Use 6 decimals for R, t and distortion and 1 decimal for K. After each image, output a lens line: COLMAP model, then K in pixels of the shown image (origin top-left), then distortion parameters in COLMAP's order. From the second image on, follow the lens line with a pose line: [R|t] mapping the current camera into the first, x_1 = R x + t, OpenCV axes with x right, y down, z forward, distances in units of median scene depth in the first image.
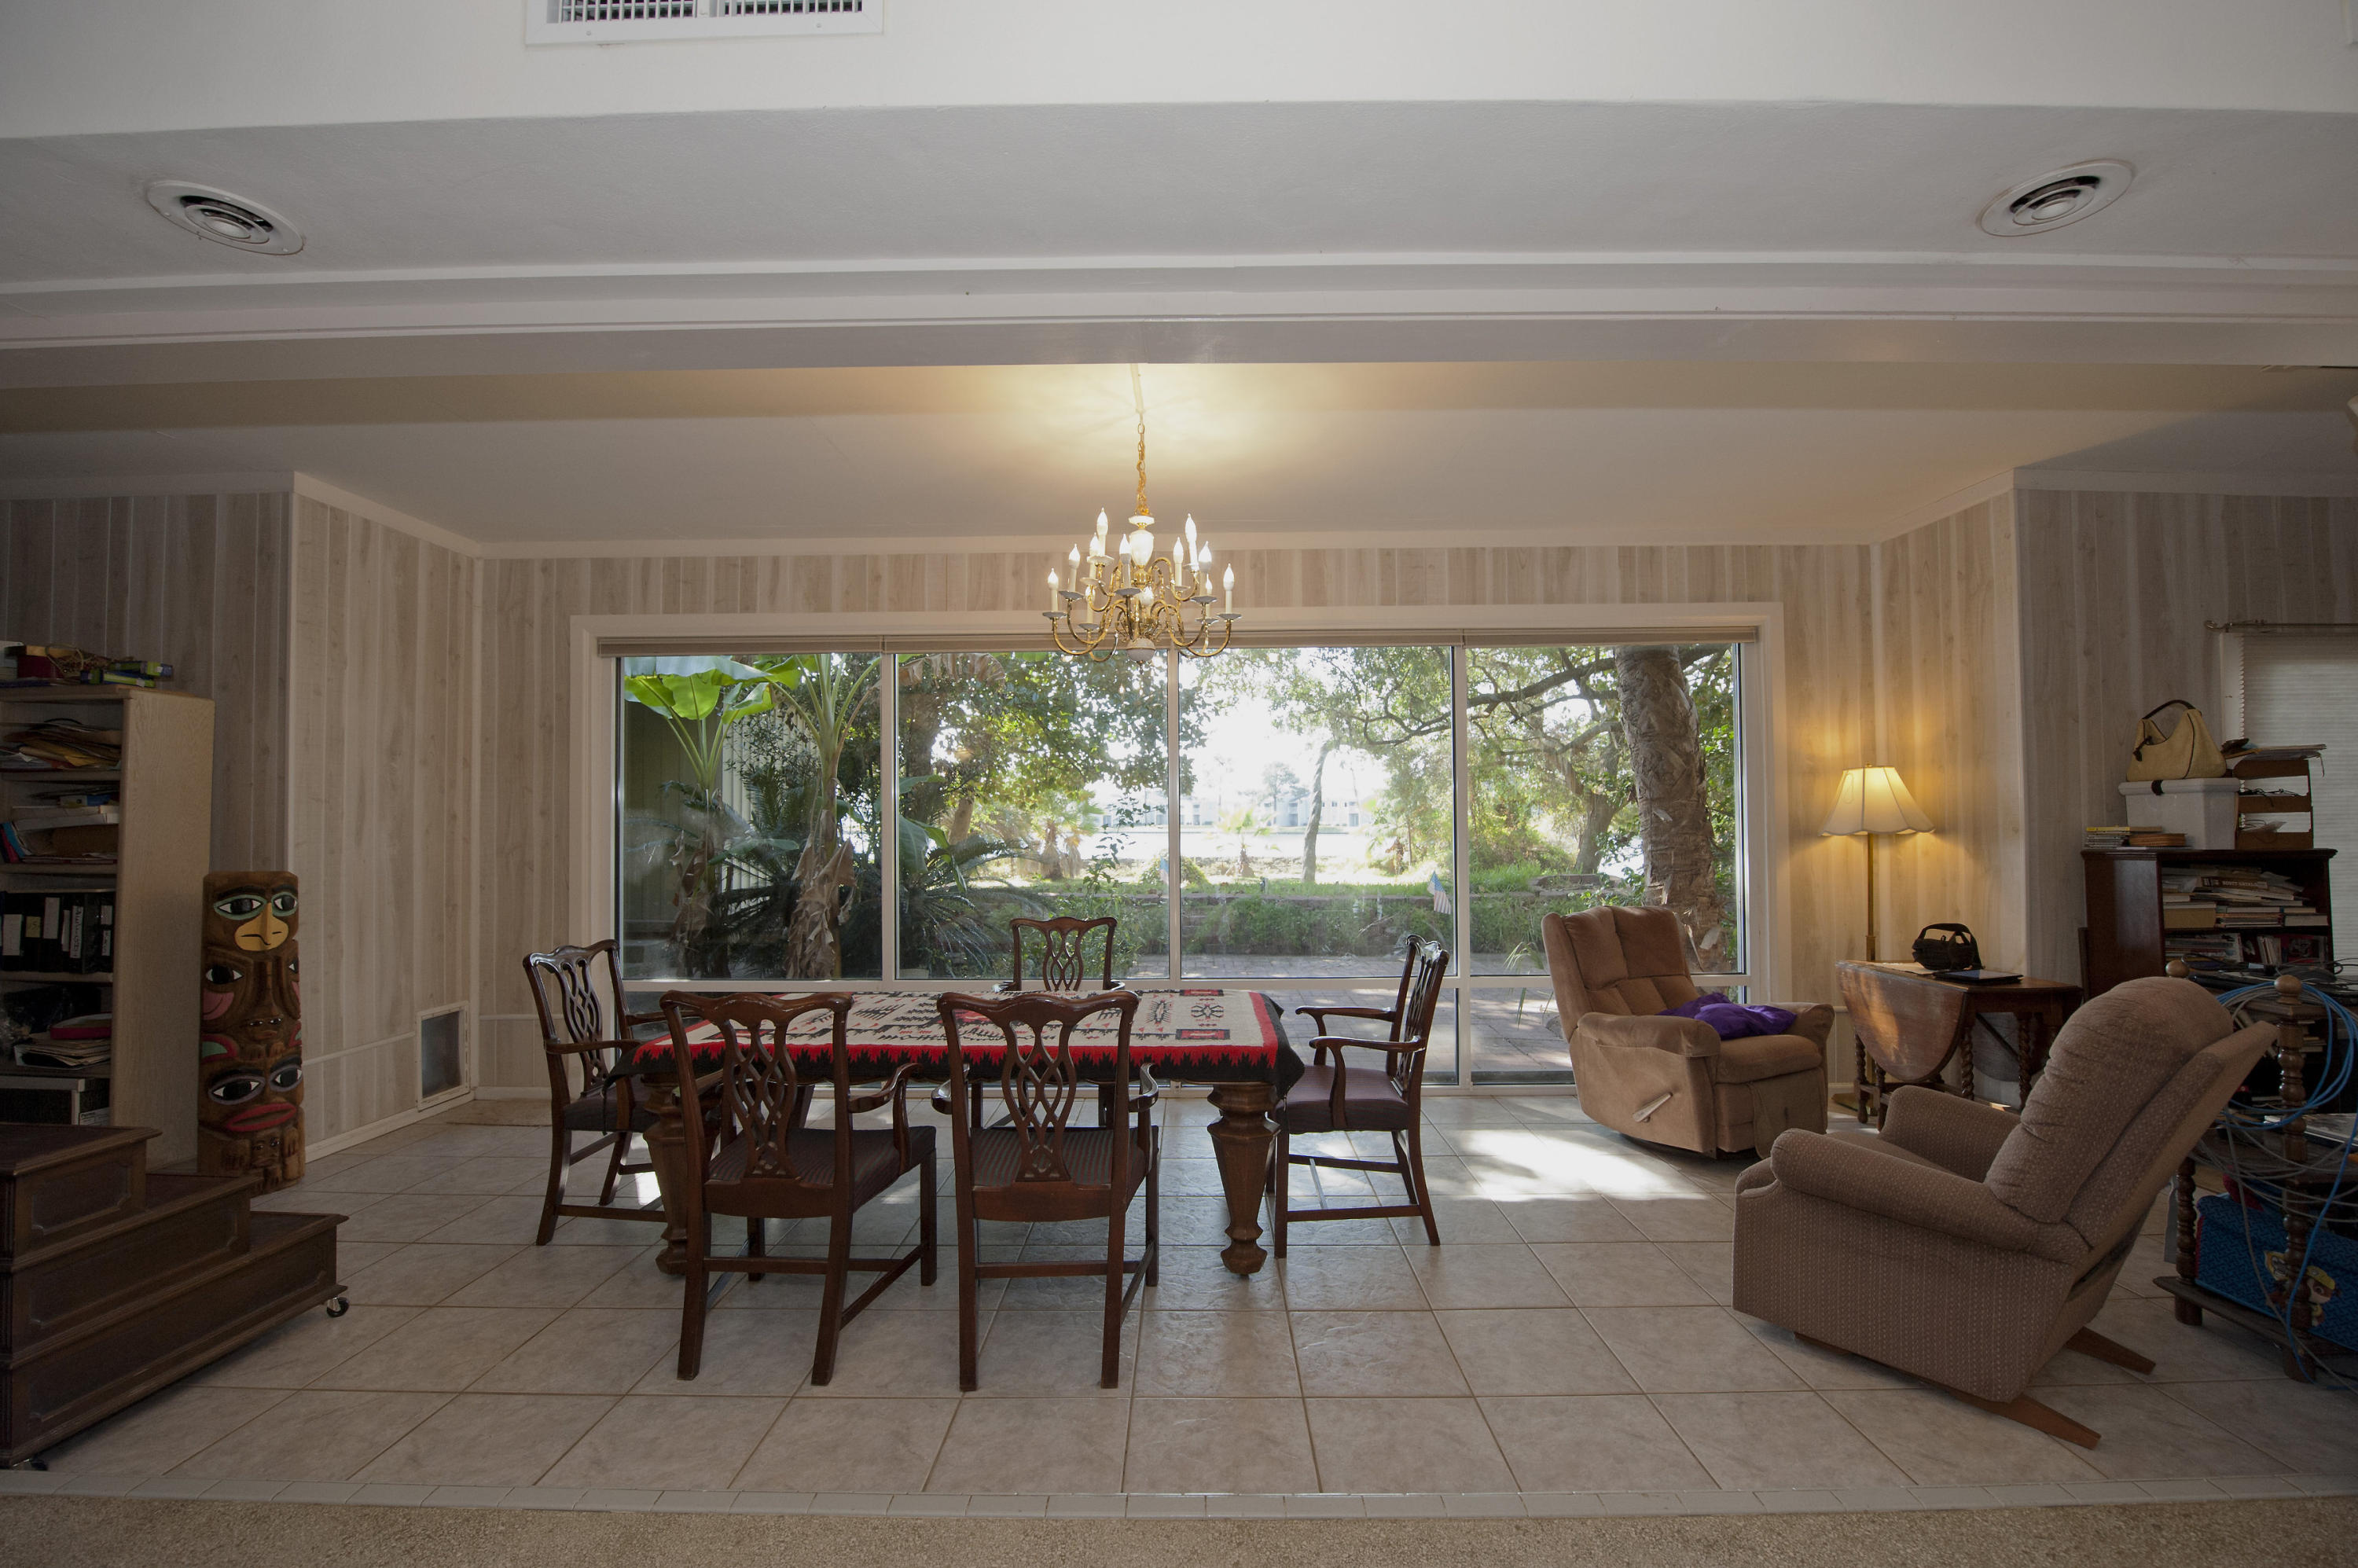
lens RADIAL K [[941.7, 0, 1187.1], [0, 941.7, 796.1], [0, 0, 1]] dist [-0.014944, -0.002766]
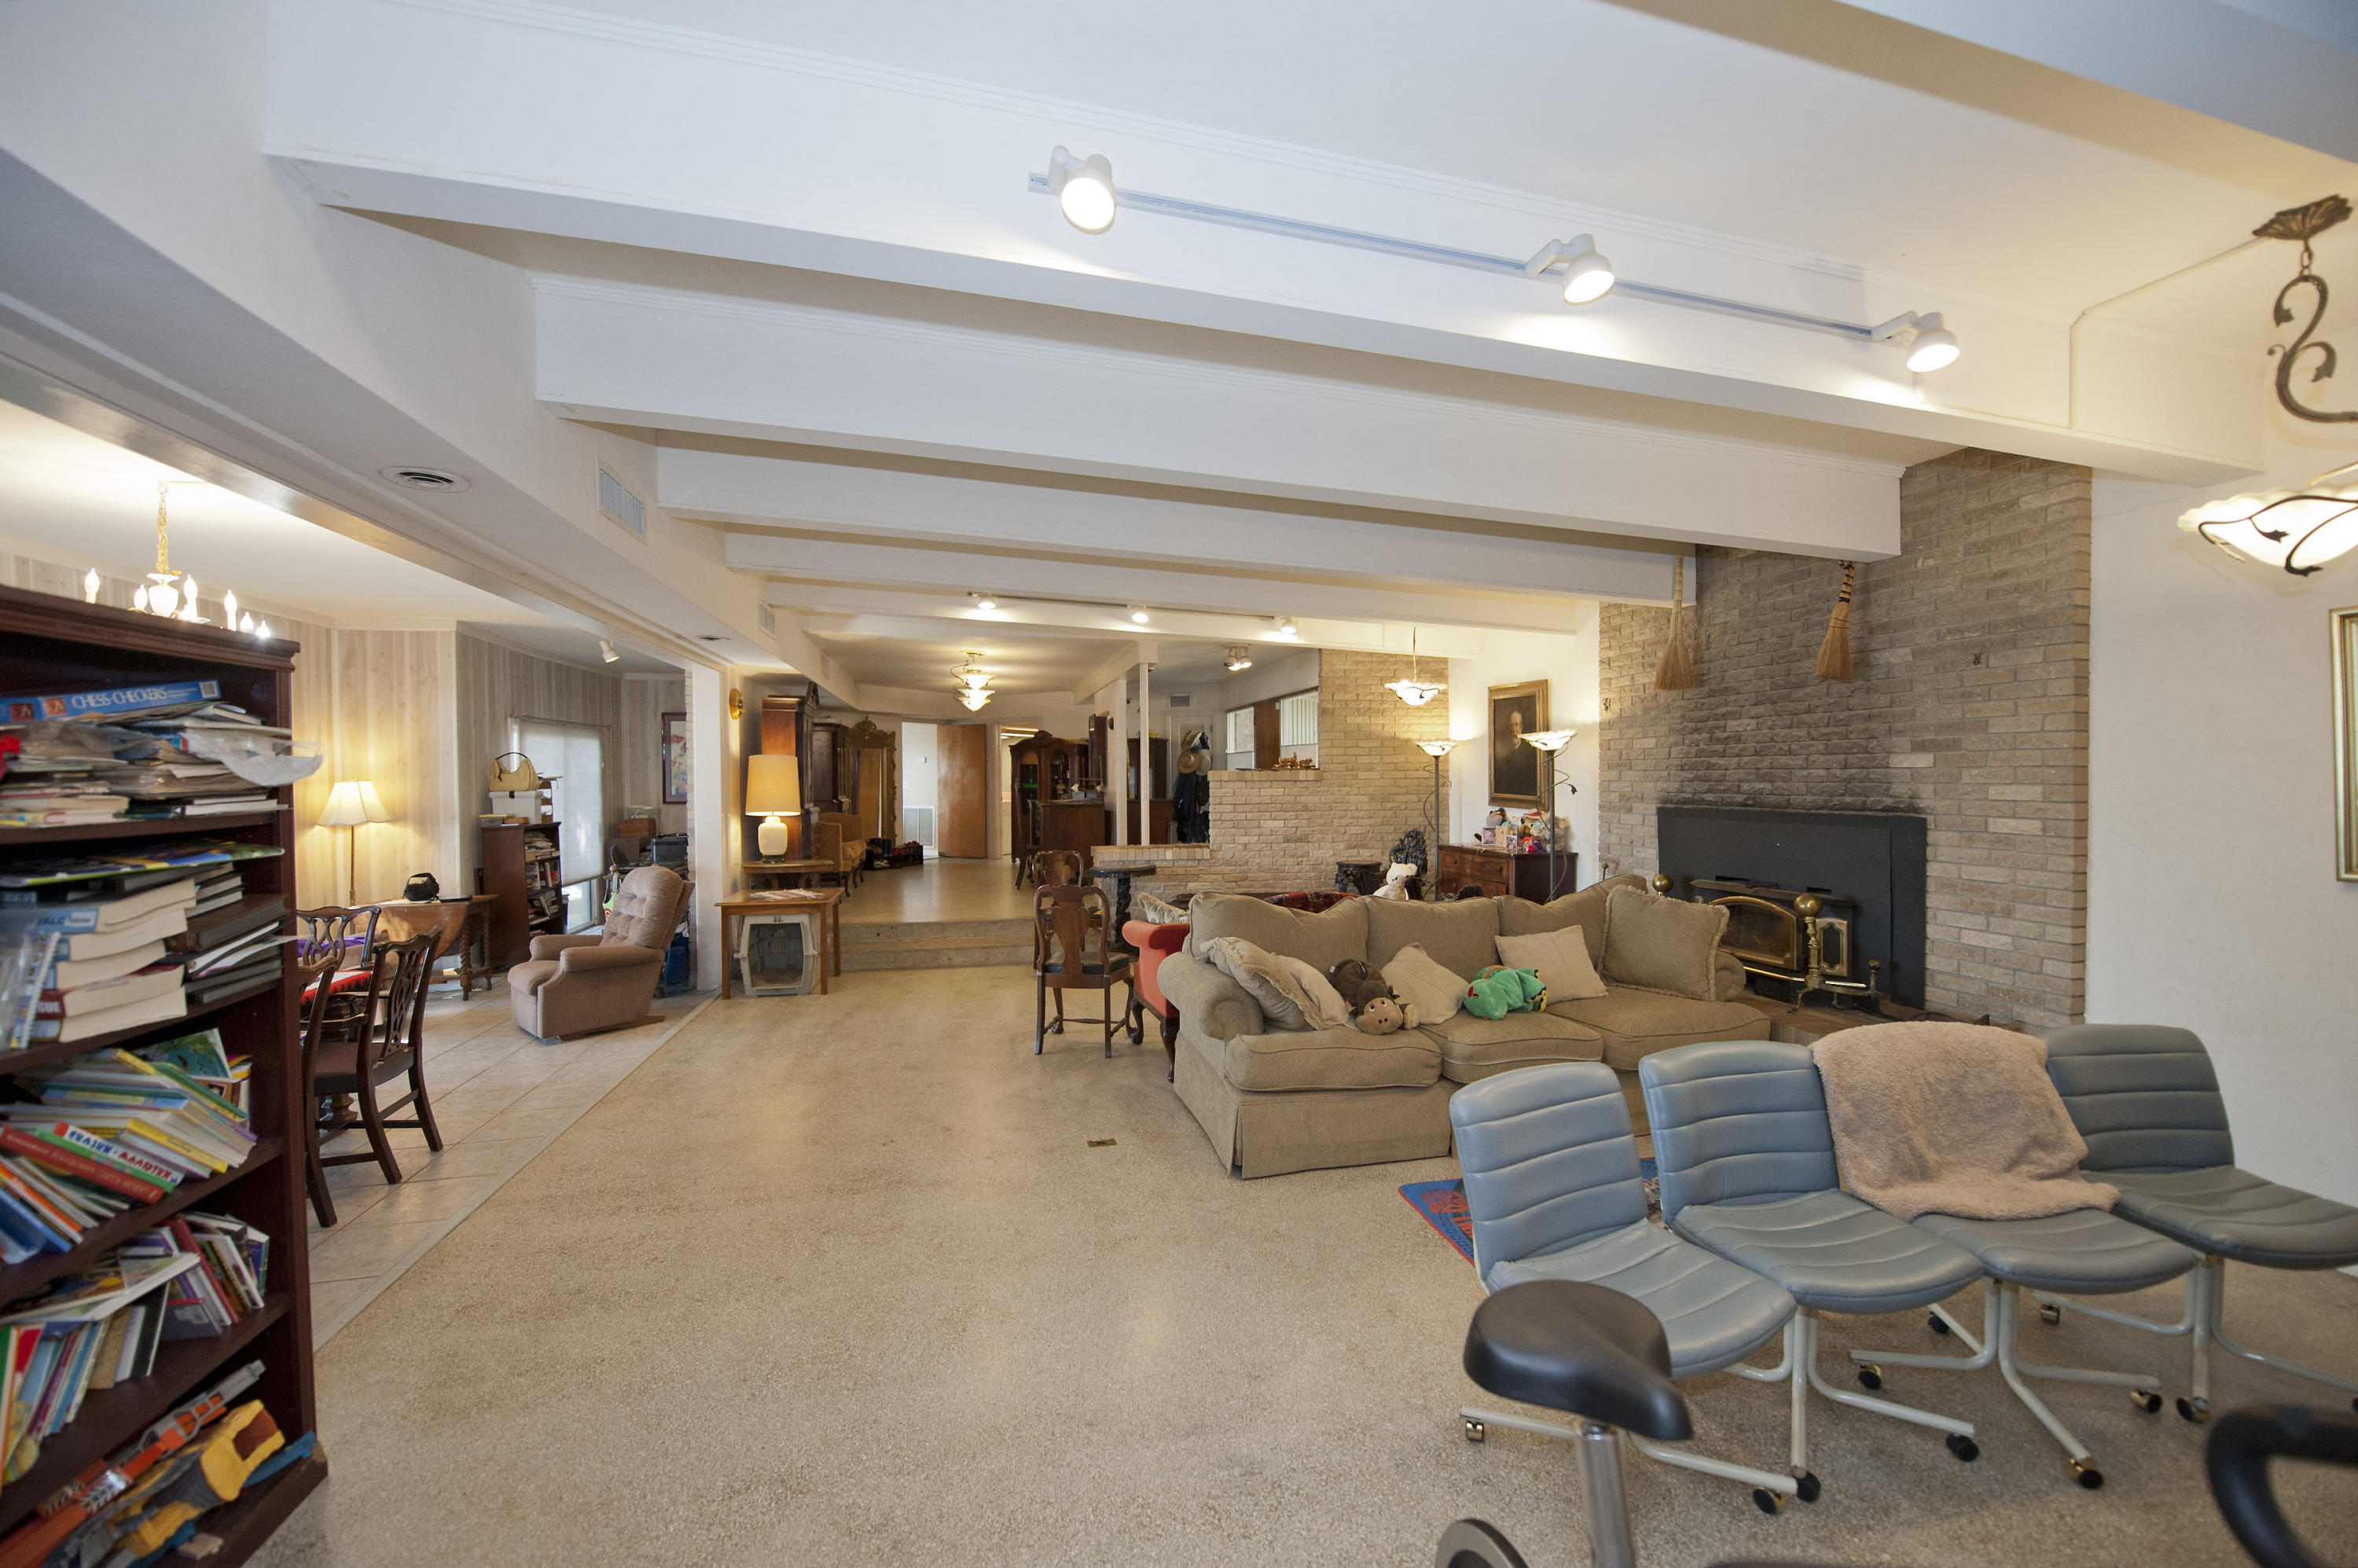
lens RADIAL K [[952.3, 0, 1180.8], [0, 952.3, 794.6], [0, 0, 1]] dist [-0.015639, -0.000732]
pose [[-0.237623, -0.011285, 0.971292, -1.174895], [-0.013318, 0.999876, 0.008359, -0.041303], [-0.971266, -0.010949, -0.237744, 0.048128]]
